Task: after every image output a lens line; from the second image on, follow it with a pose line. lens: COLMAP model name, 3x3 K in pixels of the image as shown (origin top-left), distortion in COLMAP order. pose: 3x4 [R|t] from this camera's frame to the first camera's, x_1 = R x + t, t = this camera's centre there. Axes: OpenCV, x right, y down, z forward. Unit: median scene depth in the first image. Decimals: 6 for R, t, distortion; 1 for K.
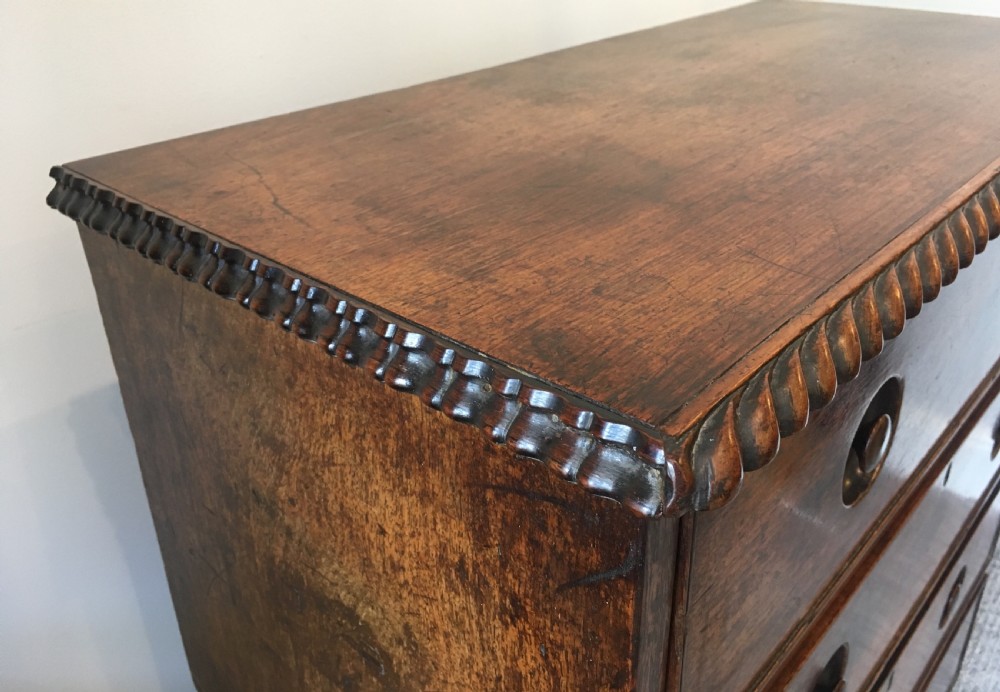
lens RADIAL K [[867.0, 0, 491.6], [0, 867.0, 304.8], [0, 0, 1]] dist [0.036889, -0.000347]
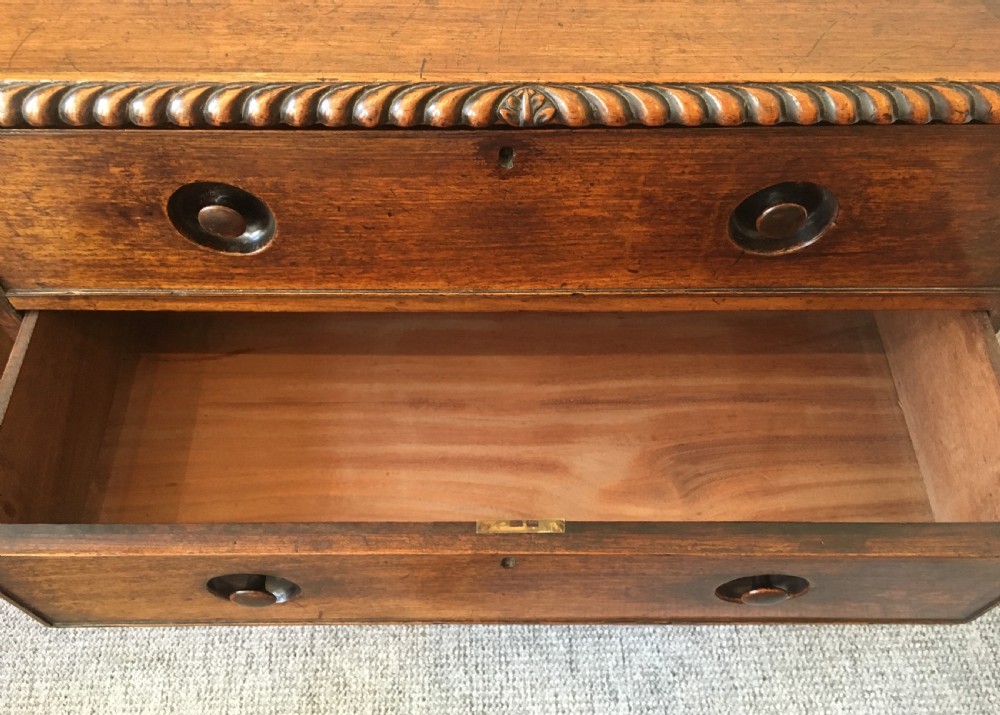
lens RADIAL K [[850.7, 0, 507.0], [0, 850.7, 375.9], [0, 0, 1]] dist [0.060196, -0.066247]
pose [[0.666708, 0.634619, -0.390845, 1.521300], [-0.337752, 0.724717, 0.600590, -0.667894], [0.664398, -0.268409, 0.697519, 0.325588]]
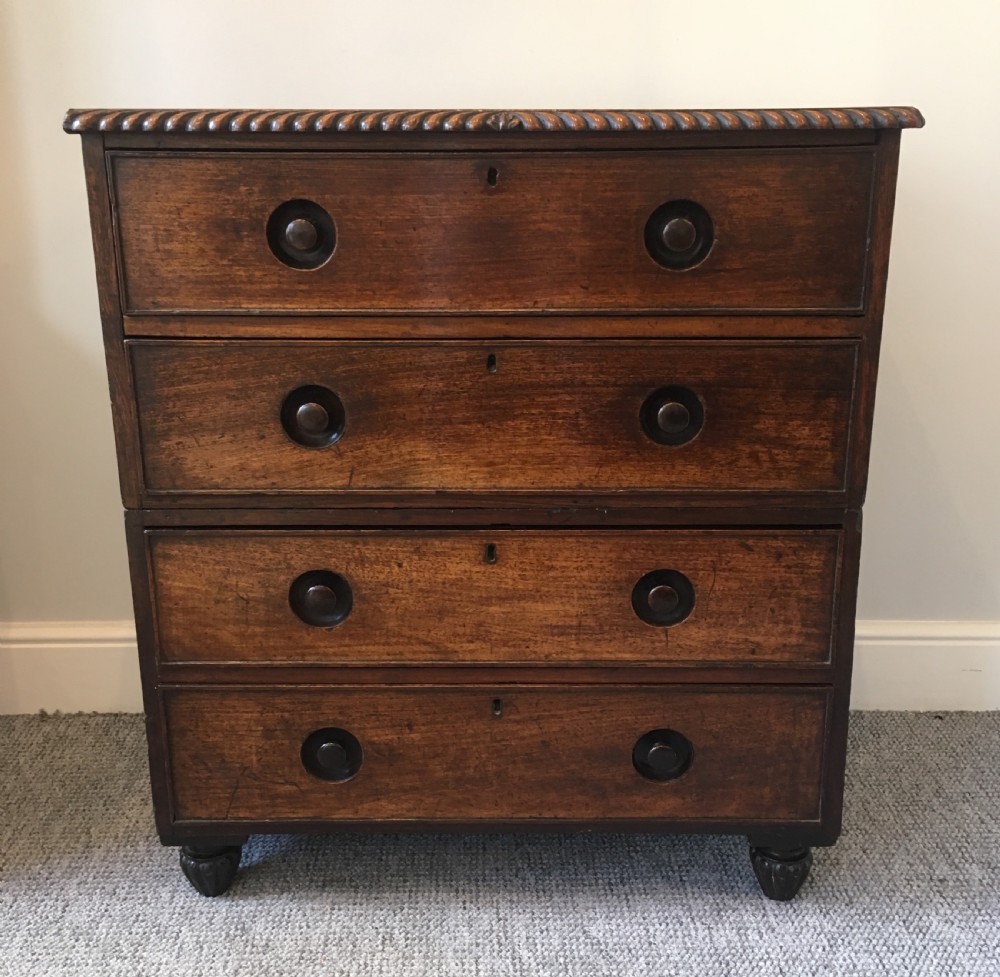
lens RADIAL K [[1149.4, 0, 504.4], [0, 1149.4, 492.3], [0, 0, 1]] dist [0.064181, 0.000000]
pose [[0.660923, 0.228740, -0.714744, 3.005911], [-0.336374, 0.941679, -0.009679, 0.623500], [0.670845, 0.246818, 0.699319, -0.429518]]
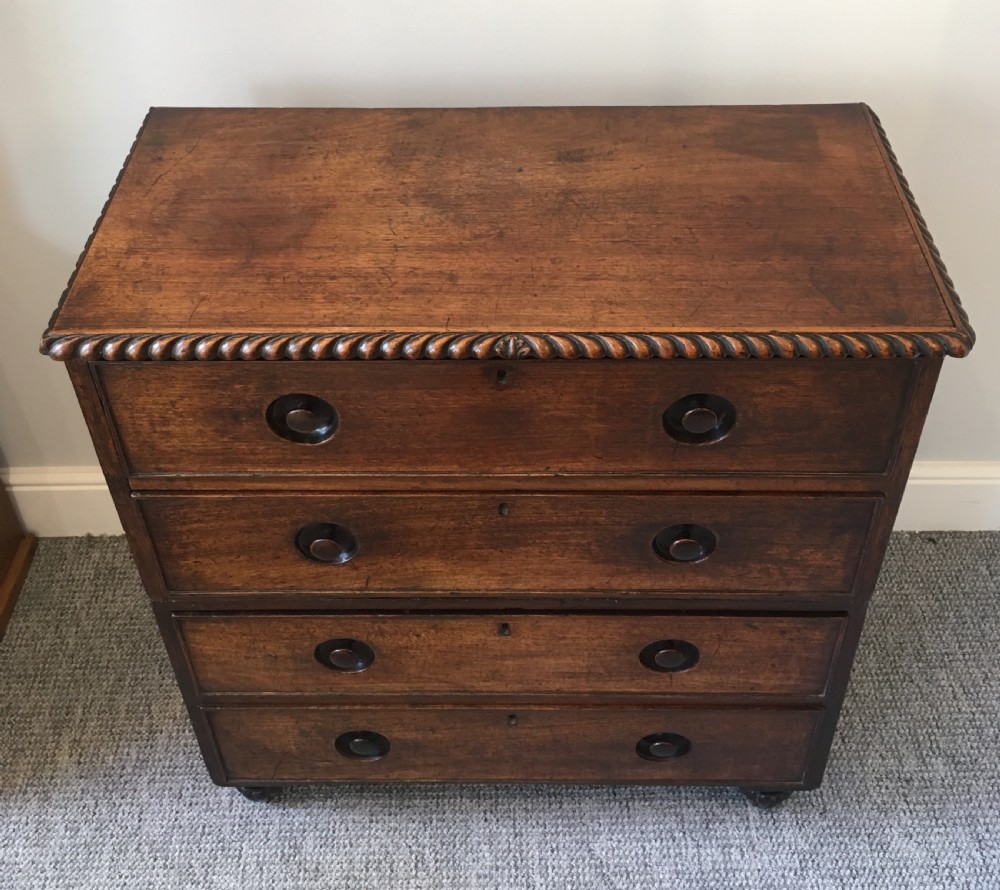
lens RADIAL K [[1172.0, 0, 501.3], [0, 1172.0, 293.9], [0, 0, 1]] dist [0.055067, 0.000000]
pose [[0.651654, 0.488238, -0.580492, 2.254311], [-0.325256, 0.871233, 0.367644, -1.270586], [0.685241, -0.050768, 0.726544, -0.603355]]
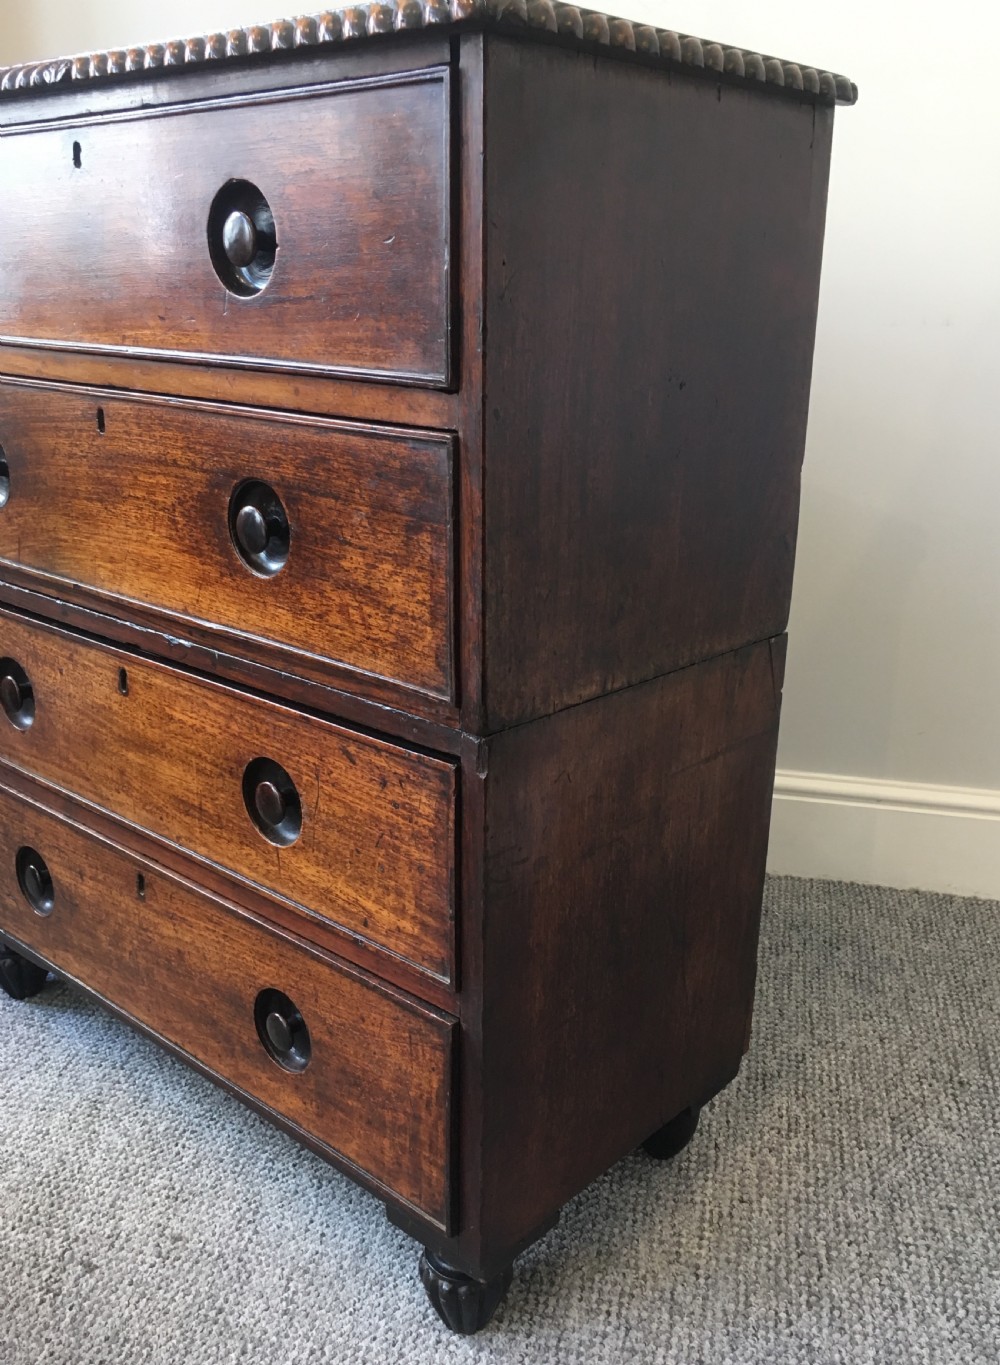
lens RADIAL K [[1269.7, 0, 513.0], [0, 1269.7, 711.9], [0, 0, 1]] dist [0.062158, 0.000000]
pose [[-0.003855, 0.333241, -0.942834, 3.273391], [-0.454101, 0.839439, 0.298553, -0.323153], [0.890942, 0.429293, 0.148090, 2.105492]]
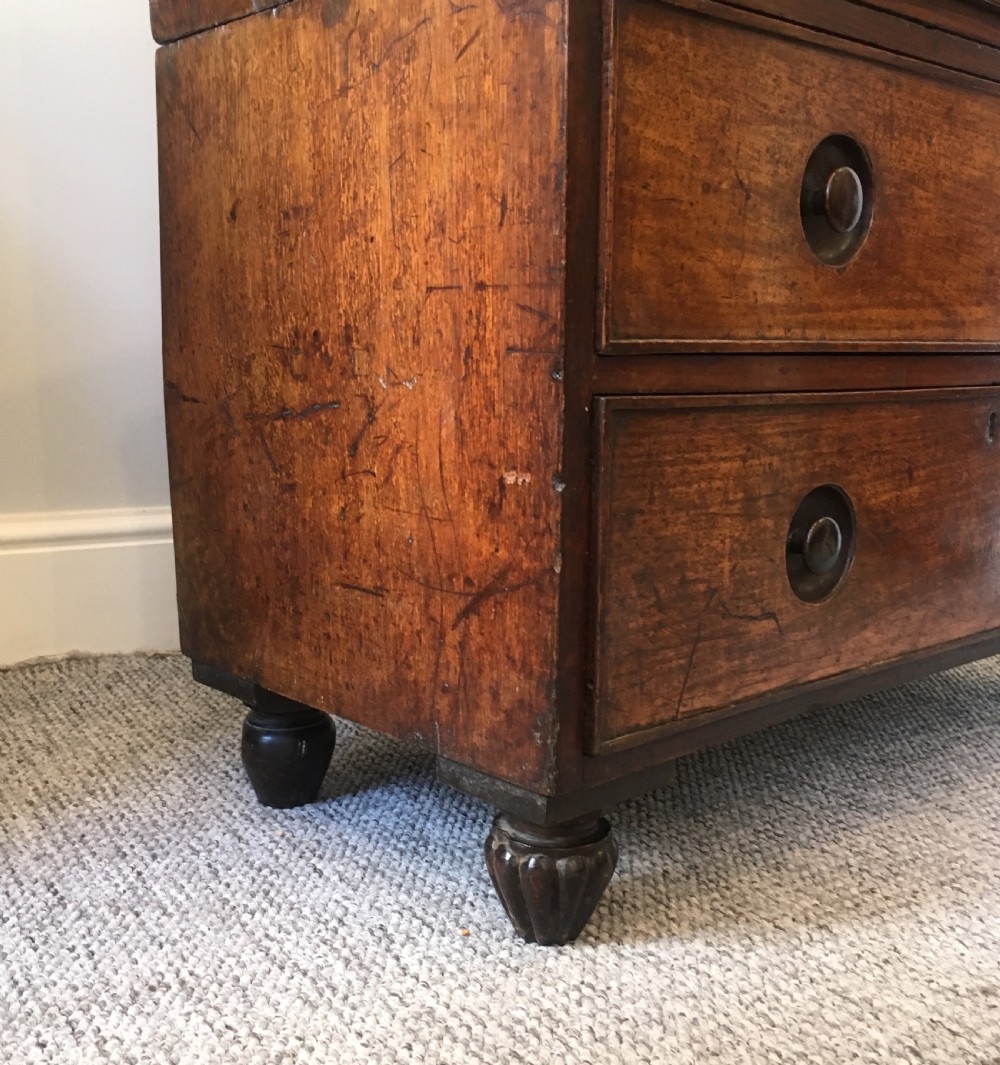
lens RADIAL K [[1256.1, 0, 481.1], [0, 1256.1, 584.4], [0, 0, 1]] dist [0.047152, 0.000000]
pose [[0.992175, 0.059333, -0.109857, 0.236052], [-0.084694, 0.966320, -0.243007, 1.991527], [0.091739, 0.250409, 0.963784, -0.055709]]
